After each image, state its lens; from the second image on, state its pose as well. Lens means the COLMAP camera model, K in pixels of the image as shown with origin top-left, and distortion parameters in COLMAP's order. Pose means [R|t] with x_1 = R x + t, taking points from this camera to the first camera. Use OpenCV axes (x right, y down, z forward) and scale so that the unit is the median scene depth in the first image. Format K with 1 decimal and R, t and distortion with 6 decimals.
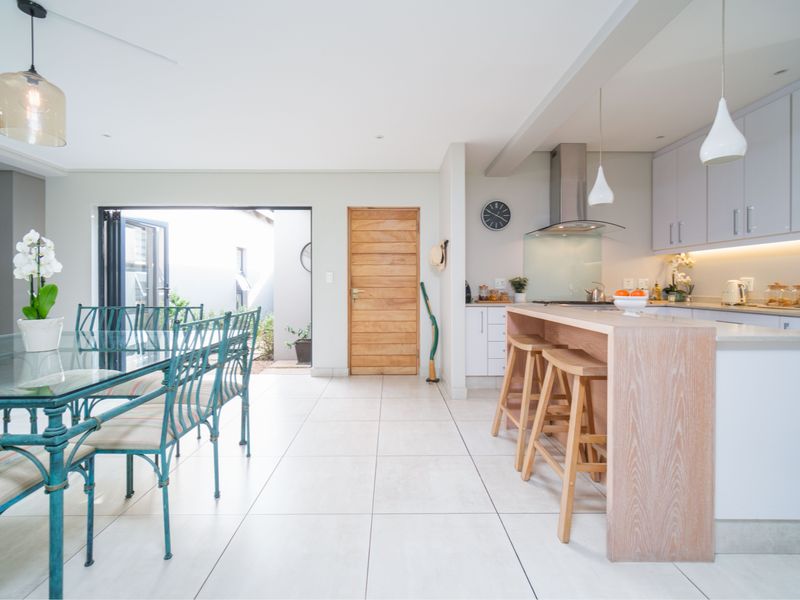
lens RADIAL K [[367.5, 0, 393.3], [0, 367.5, 285.9], [0, 0, 1]] dist [0.000099, 0.000055]
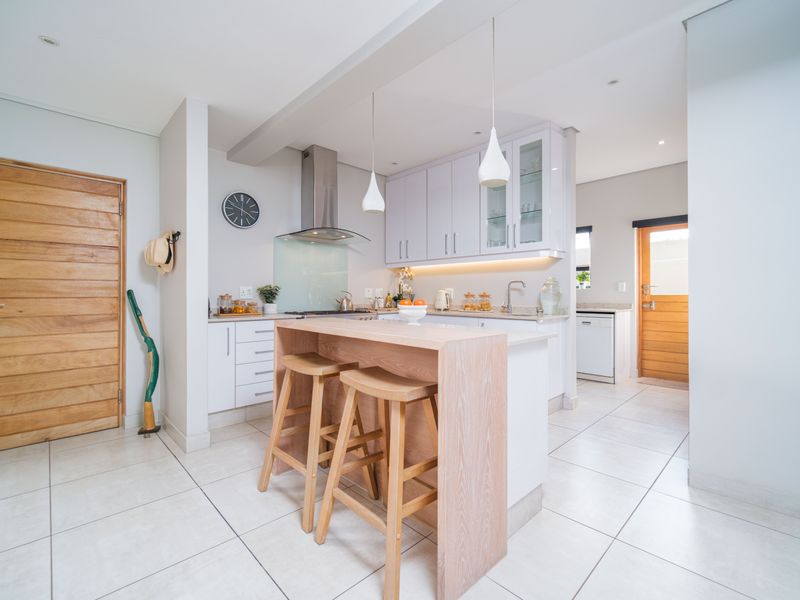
lens RADIAL K [[368.6, 0, 412.1], [0, 368.6, 293.0], [0, 0, 1]] dist [0.000212, -0.000108]
pose [[0.715015, 0.002581, 0.699105, -0.026739], [0.001142, 0.999988, -0.004859, -0.000577], [-0.699109, 0.004273, 0.715003, 0.145763]]
